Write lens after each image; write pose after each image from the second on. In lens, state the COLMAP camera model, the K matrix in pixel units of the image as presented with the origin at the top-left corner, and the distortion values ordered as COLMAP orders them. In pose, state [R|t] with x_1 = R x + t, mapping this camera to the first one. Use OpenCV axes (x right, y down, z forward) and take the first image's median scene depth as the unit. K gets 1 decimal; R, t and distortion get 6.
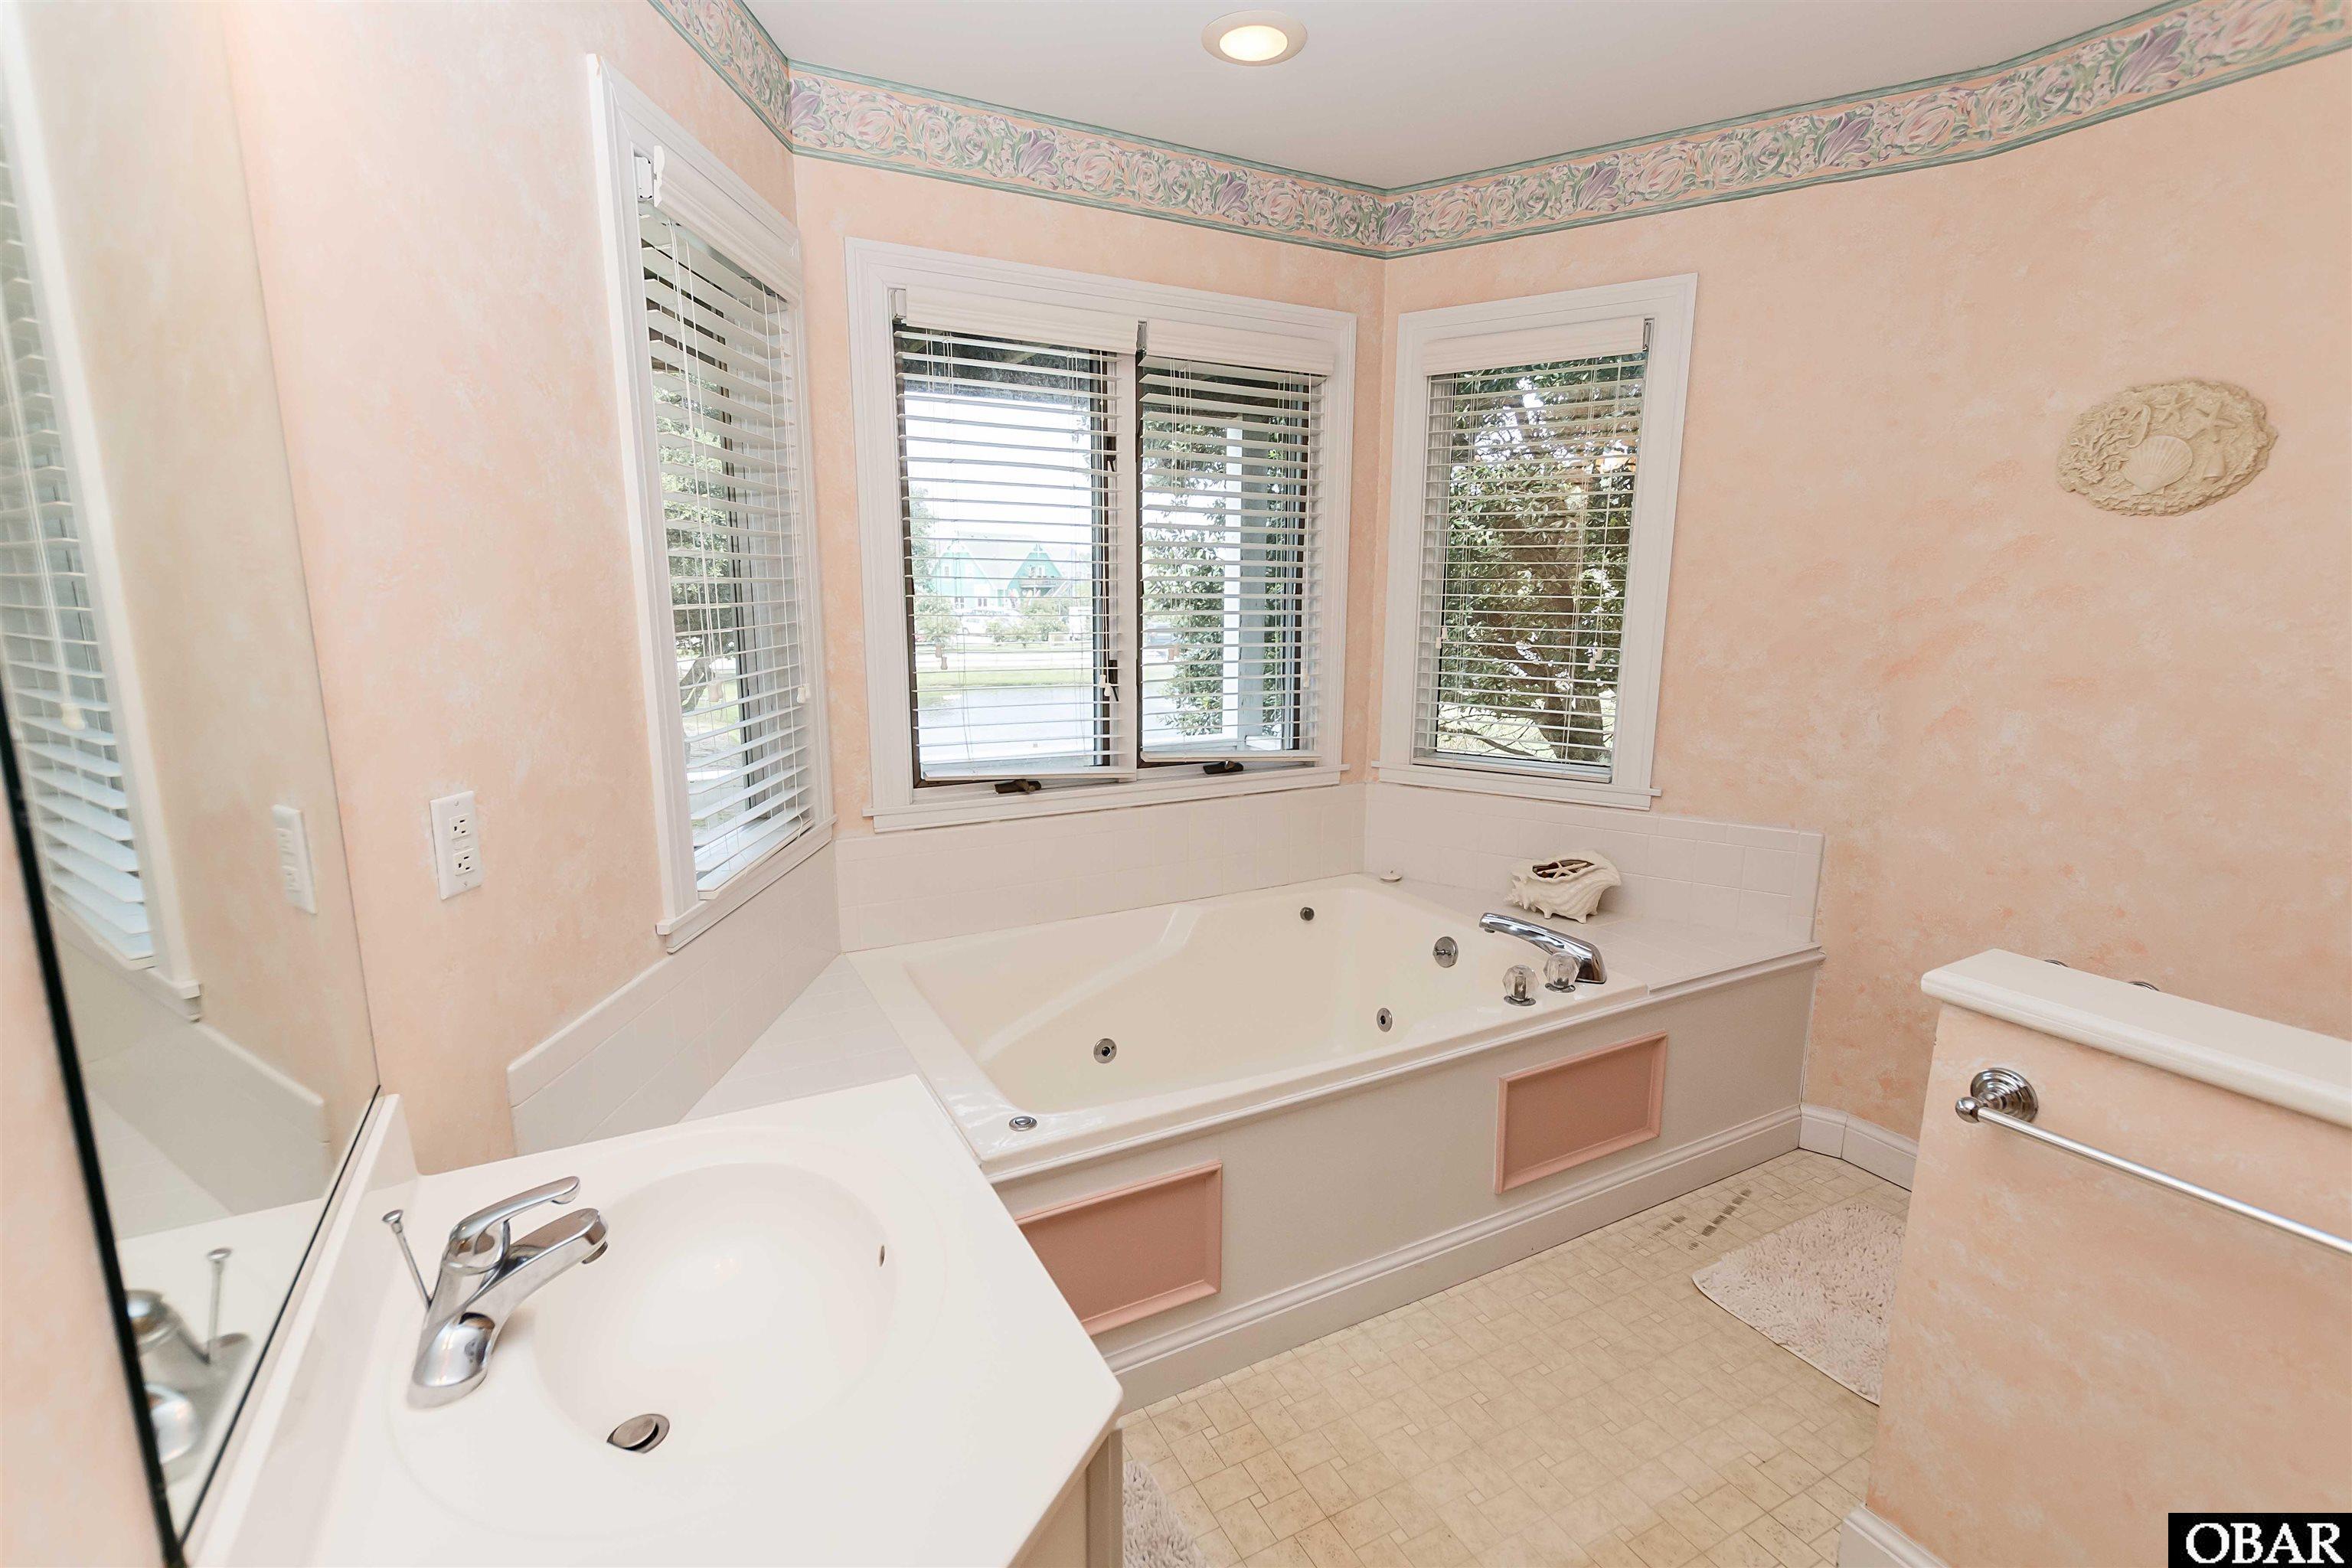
lens RADIAL K [[1063.5, 0, 1170.6], [0, 1063.5, 785.8], [0, 0, 1]] dist [0.000595, 0.000295]
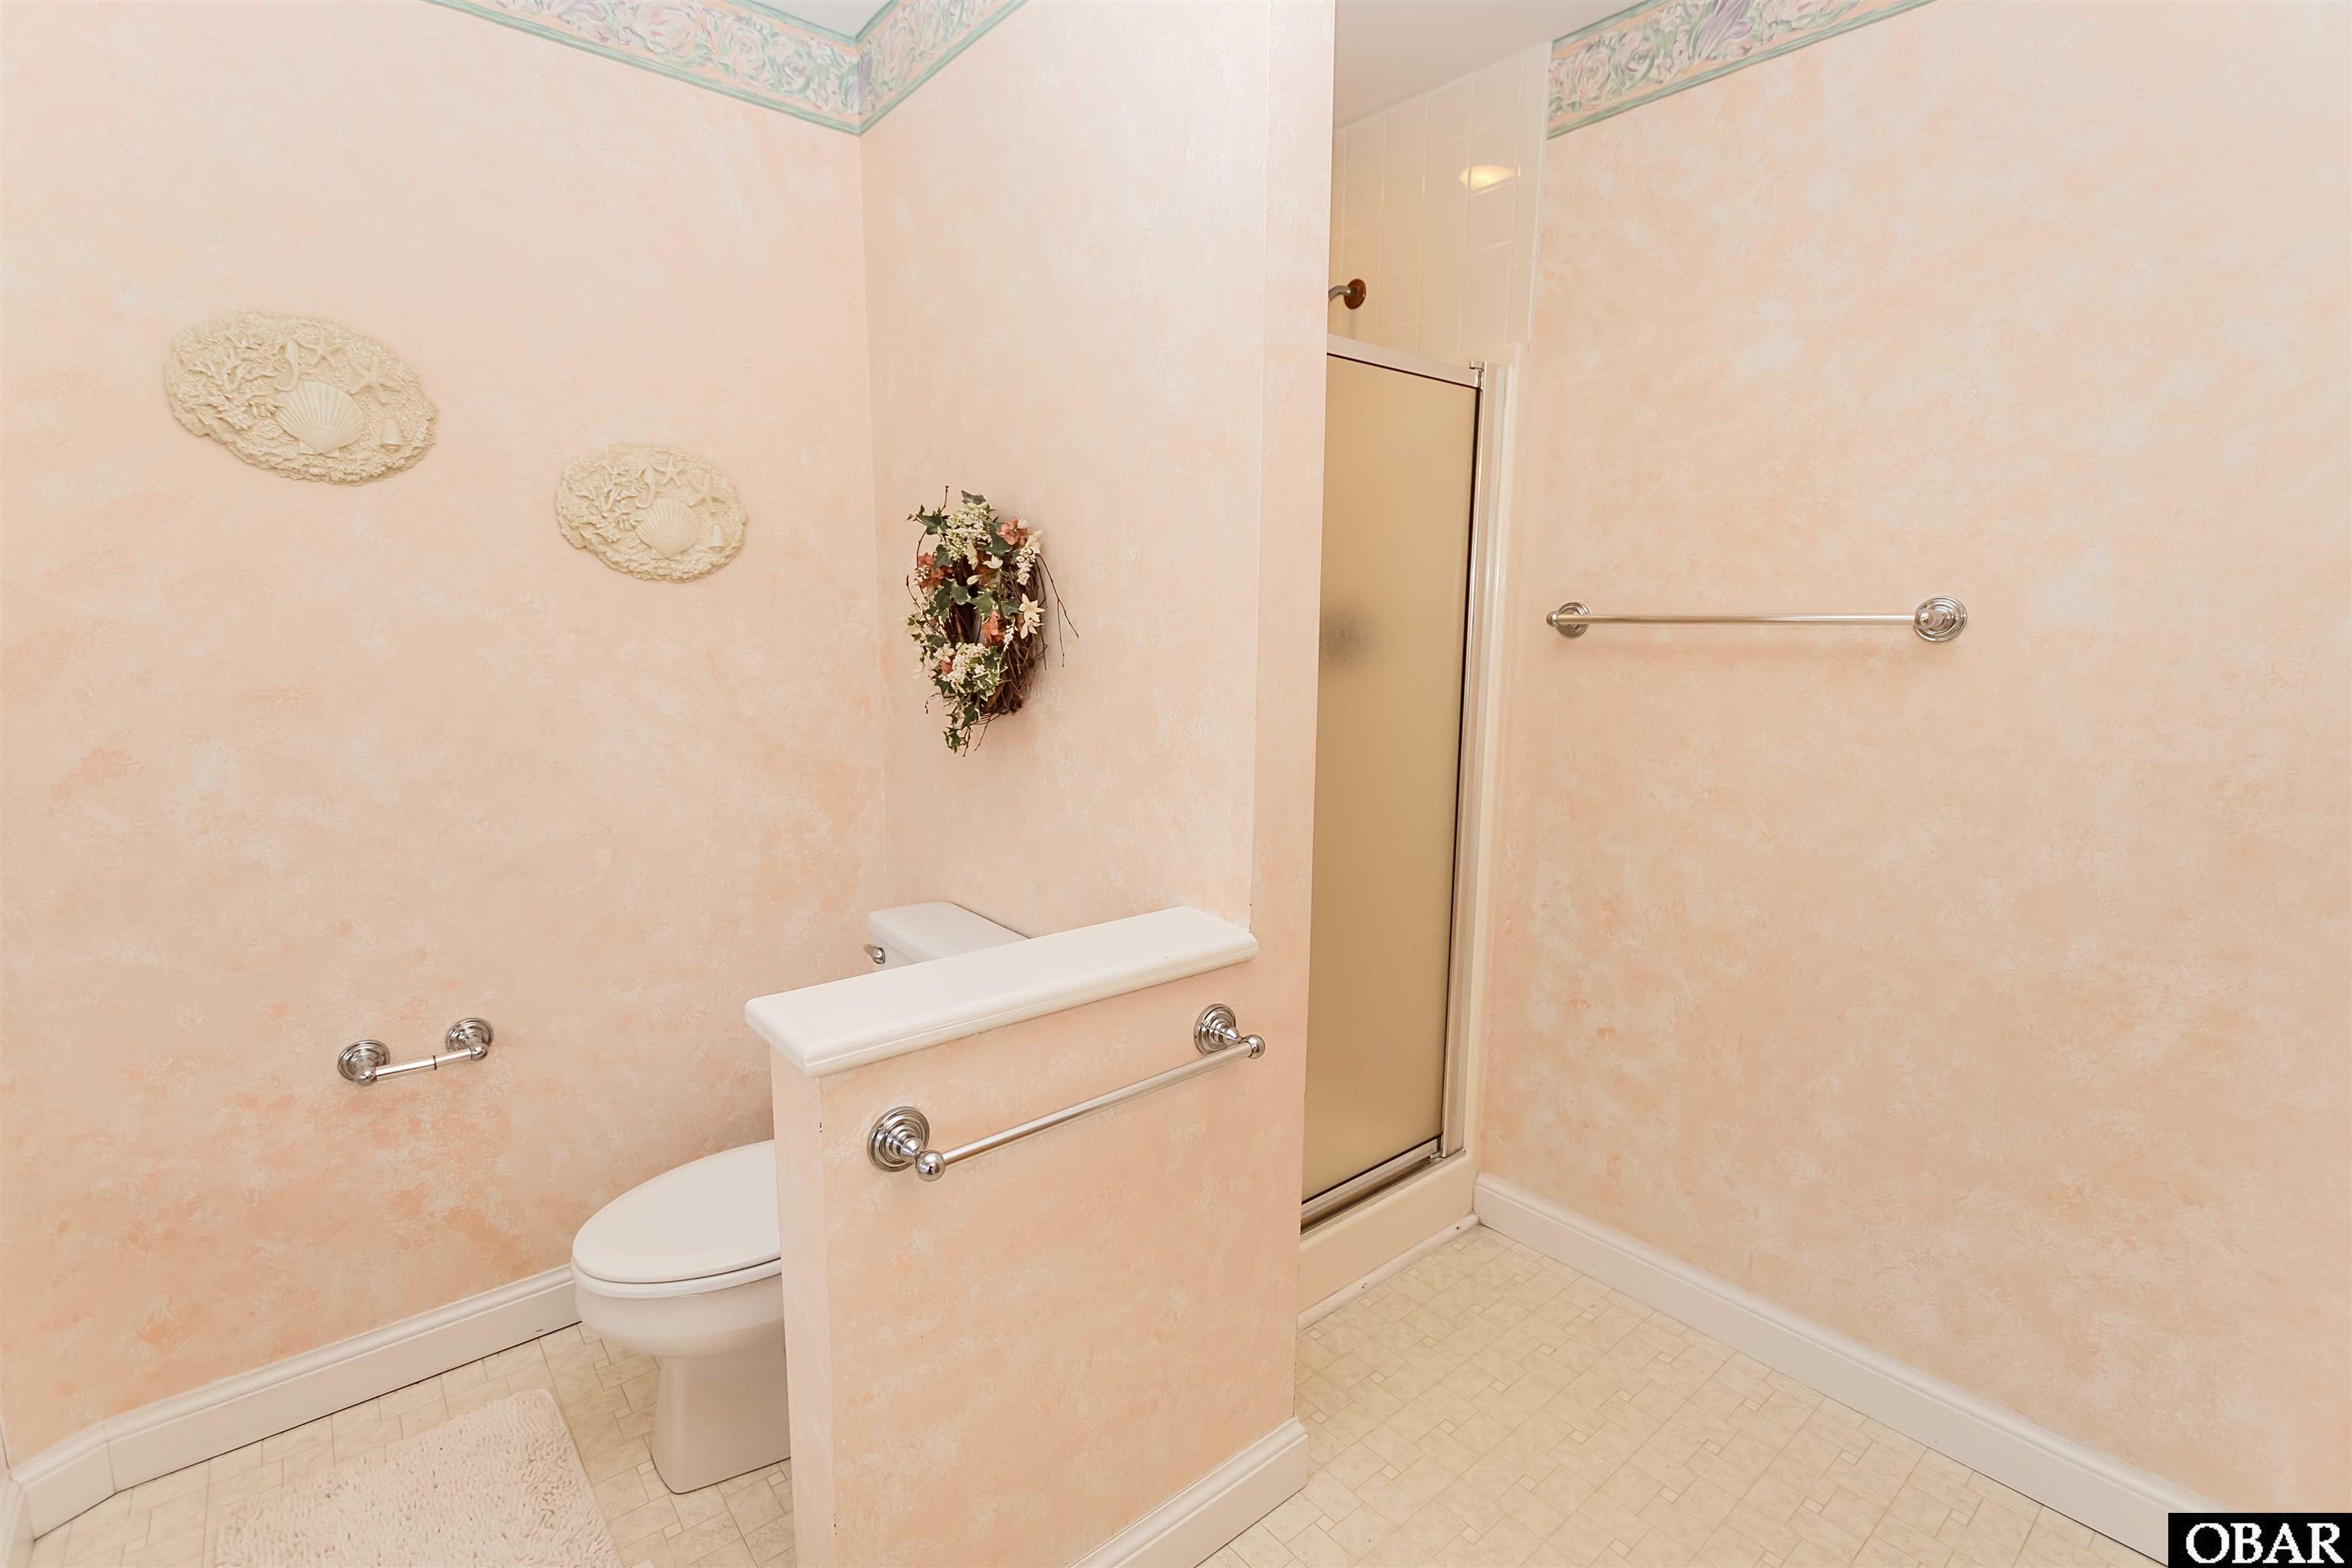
lens RADIAL K [[1063.5, 0, 1175.8], [0, 1063.5, 785.3], [0, 0, 1]] dist [0.000595, 0.000295]
pose [[-0.216214, -0.160604, 0.963046, -0.038975], [0.171942, 0.964698, 0.199483, -0.080920], [-0.961087, 0.208719, -0.180967, 0.570429]]
